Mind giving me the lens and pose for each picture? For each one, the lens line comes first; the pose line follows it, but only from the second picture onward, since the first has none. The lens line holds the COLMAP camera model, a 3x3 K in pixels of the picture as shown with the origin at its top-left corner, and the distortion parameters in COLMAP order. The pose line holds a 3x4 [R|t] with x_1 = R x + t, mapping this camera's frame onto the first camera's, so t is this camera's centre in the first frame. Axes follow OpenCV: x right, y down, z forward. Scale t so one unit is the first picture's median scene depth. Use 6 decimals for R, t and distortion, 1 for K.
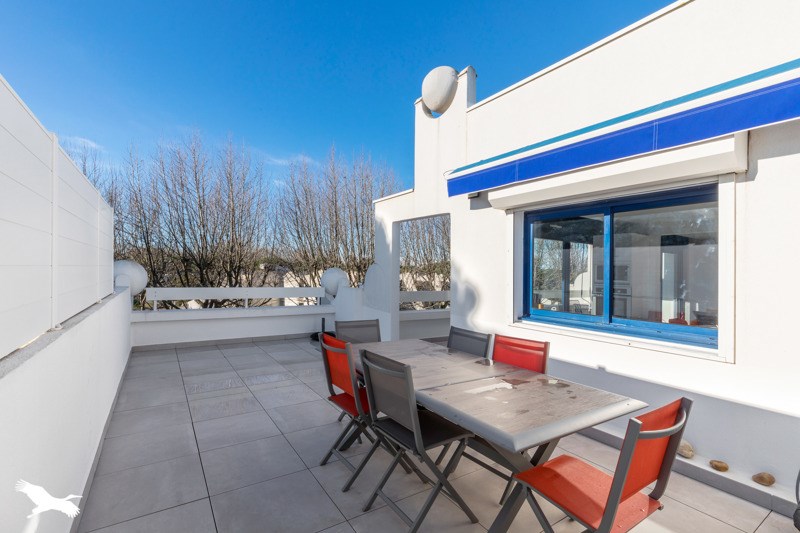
lens RADIAL K [[369.1, 0, 399.0], [0, 369.1, 276.0], [0, 0, 1]] dist [0.000223, -0.000010]
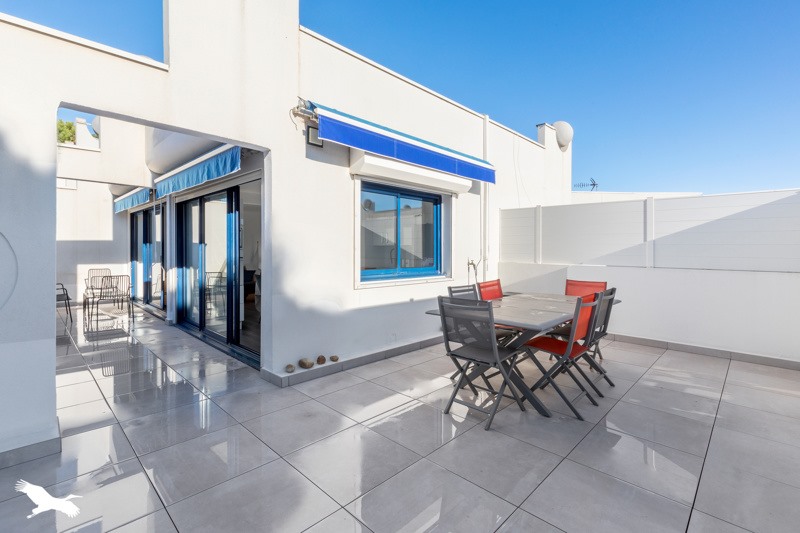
lens RADIAL K [[363.9, 0, 398.4], [0, 363.9, 241.5], [0, 0, 1]] dist [0.000606, 0.000032]
pose [[-0.210765, -0.014626, 0.977427, -0.858543], [-0.008533, 0.999877, 0.013122, -0.012047], [-0.977500, -0.005575, -0.210864, 1.336797]]
